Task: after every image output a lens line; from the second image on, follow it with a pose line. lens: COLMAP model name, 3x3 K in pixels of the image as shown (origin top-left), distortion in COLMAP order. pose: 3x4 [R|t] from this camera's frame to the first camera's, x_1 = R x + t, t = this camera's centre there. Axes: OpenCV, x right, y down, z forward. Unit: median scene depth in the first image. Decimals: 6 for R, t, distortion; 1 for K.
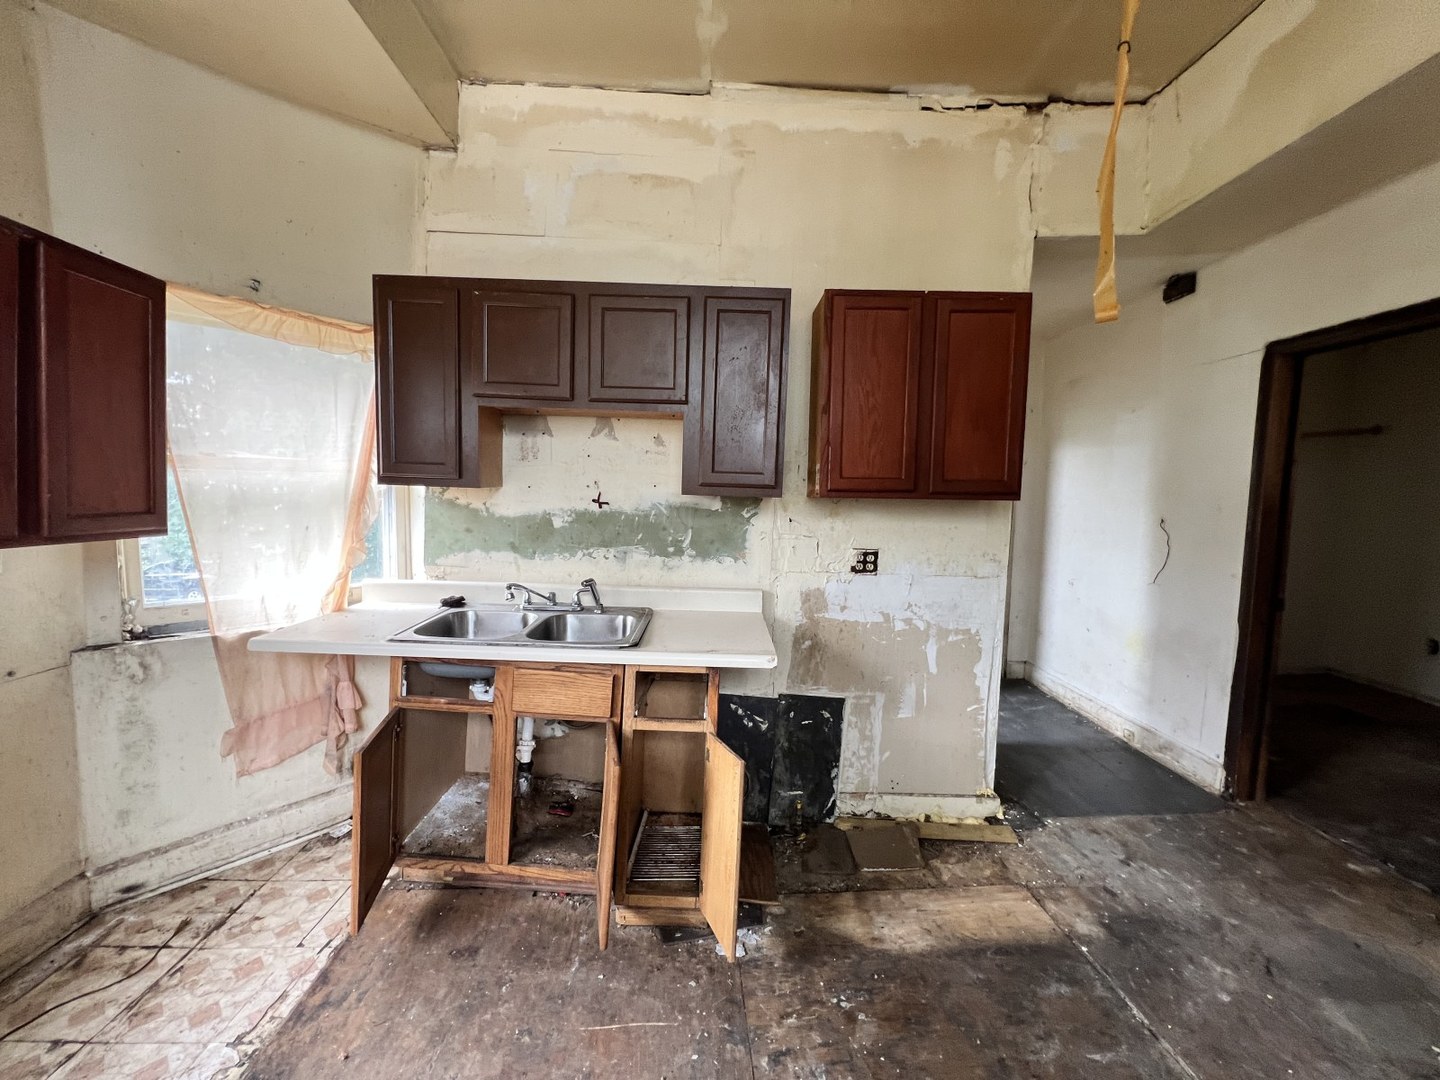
lens RADIAL K [[578.9, 0, 716.4], [0, 578.9, 538.8], [0, 0, 1]] dist [-0.001530, 0.000324]
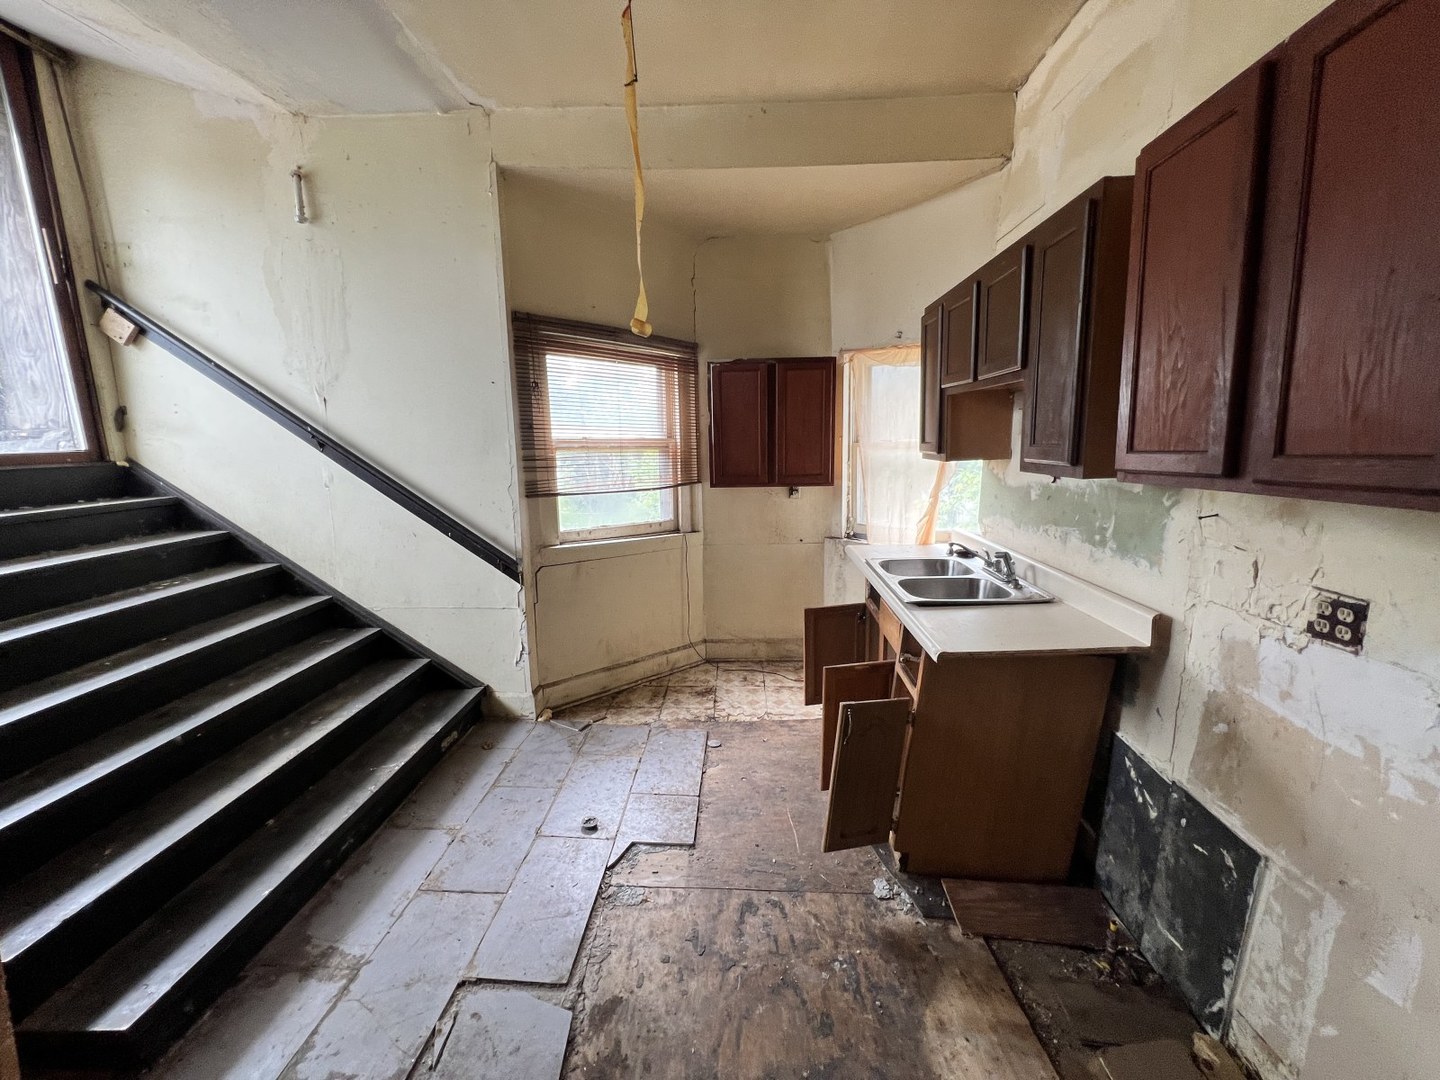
lens RADIAL K [[578.9, 0, 716.4], [0, 578.9, 538.8], [0, 0, 1]] dist [-0.001530, 0.000324]
pose [[-0.063017, 0.141965, -0.987864, 0.758574], [-0.063506, 0.987255, 0.145928, -0.064580], [0.995990, 0.071931, -0.053199, 0.509546]]
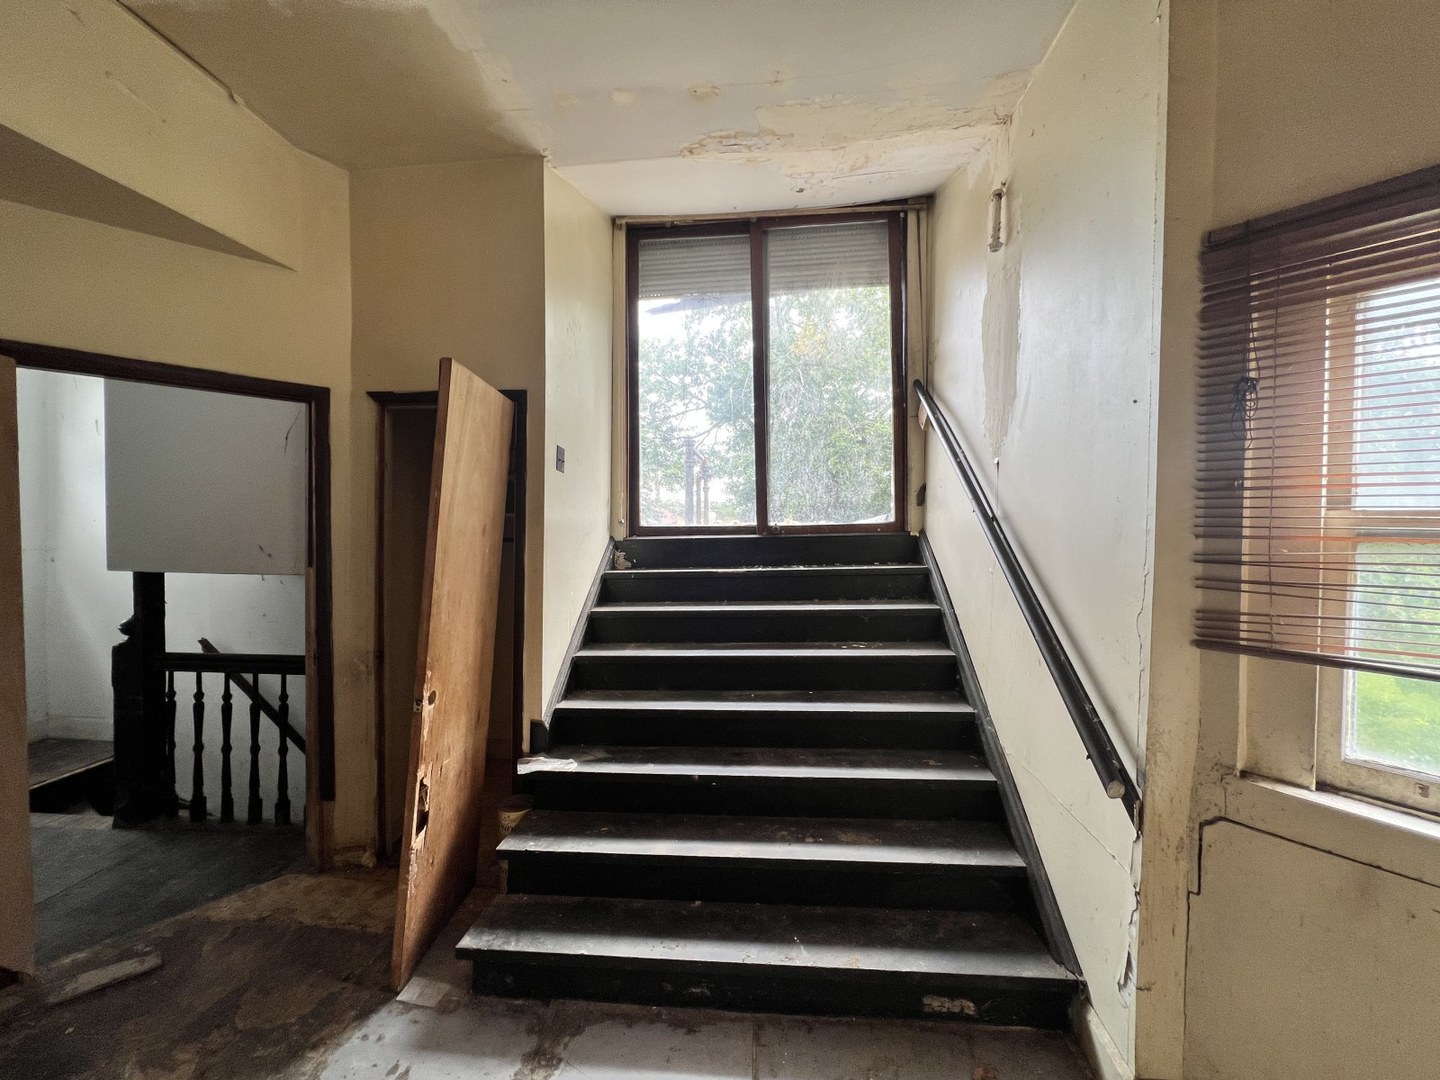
lens RADIAL K [[578.9, 0, 716.4], [0, 578.9, 538.8], [0, 0, 1]] dist [-0.001530, 0.000324]
pose [[-0.994655, -0.017198, 0.101813, -0.051427], [-0.005854, 0.993837, 0.110694, -0.101953], [-0.103090, 0.109506, -0.988626, 0.603073]]
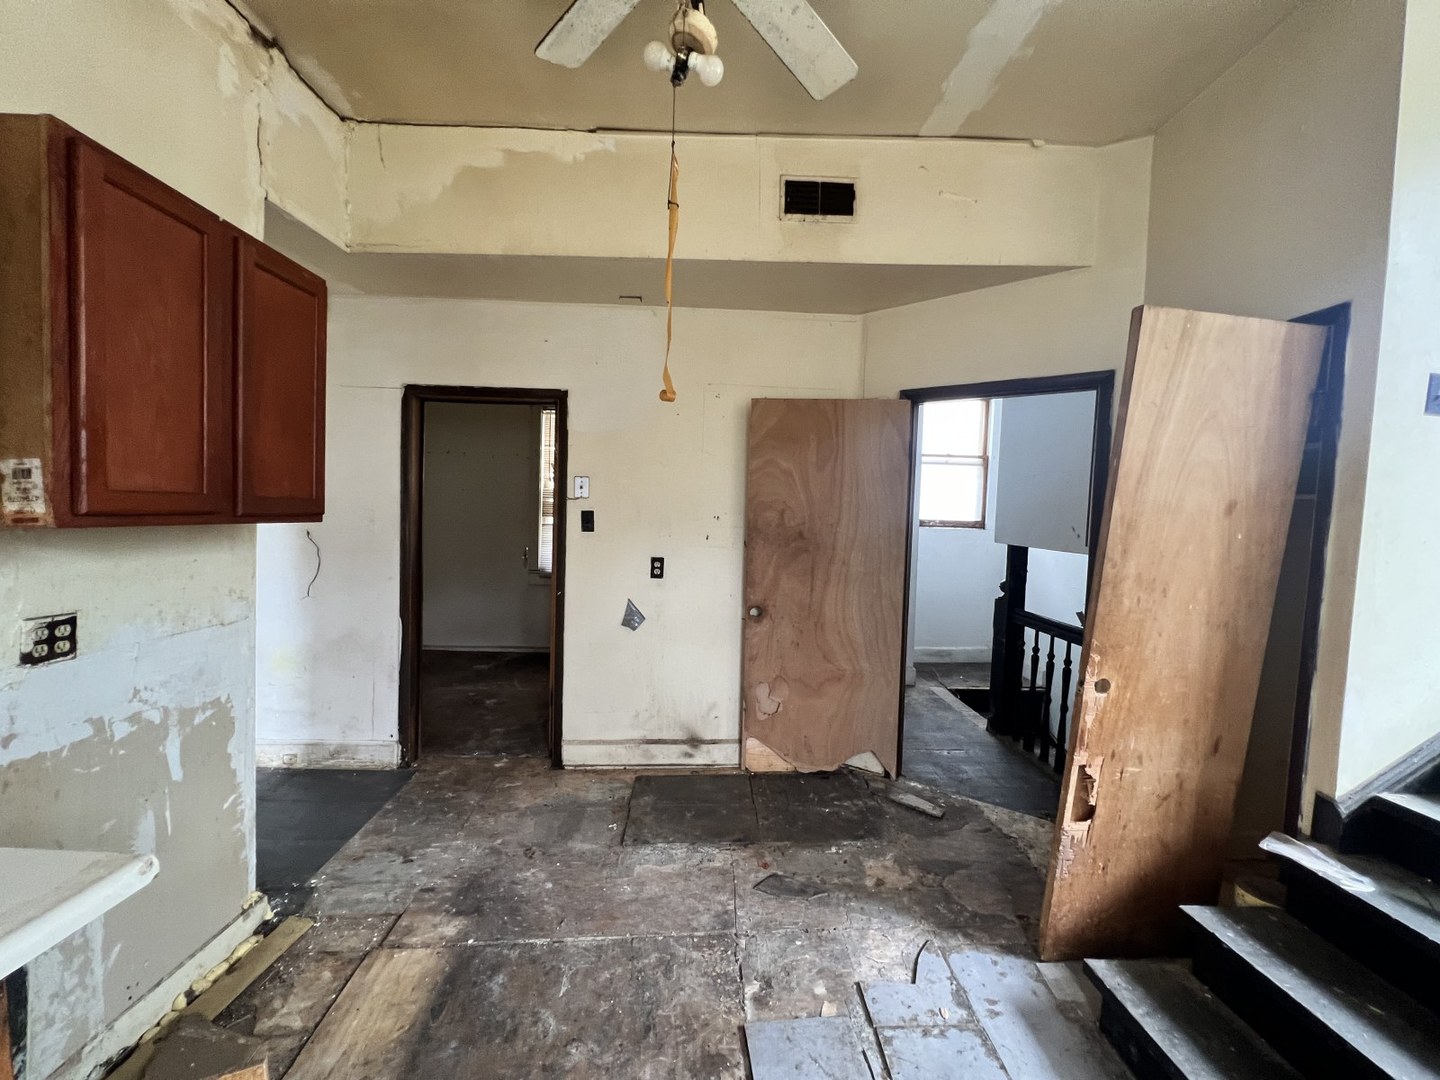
lens RADIAL K [[578.1, 0, 714.0], [0, 578.1, 538.1], [0, 0, 1]] dist [-0.000019, 0.000027]
pose [[-0.008379, -0.059207, 0.998211, -0.285855], [0.054754, 0.996721, 0.059578, -0.053589], [-0.998465, 0.055155, -0.005110, 0.377902]]
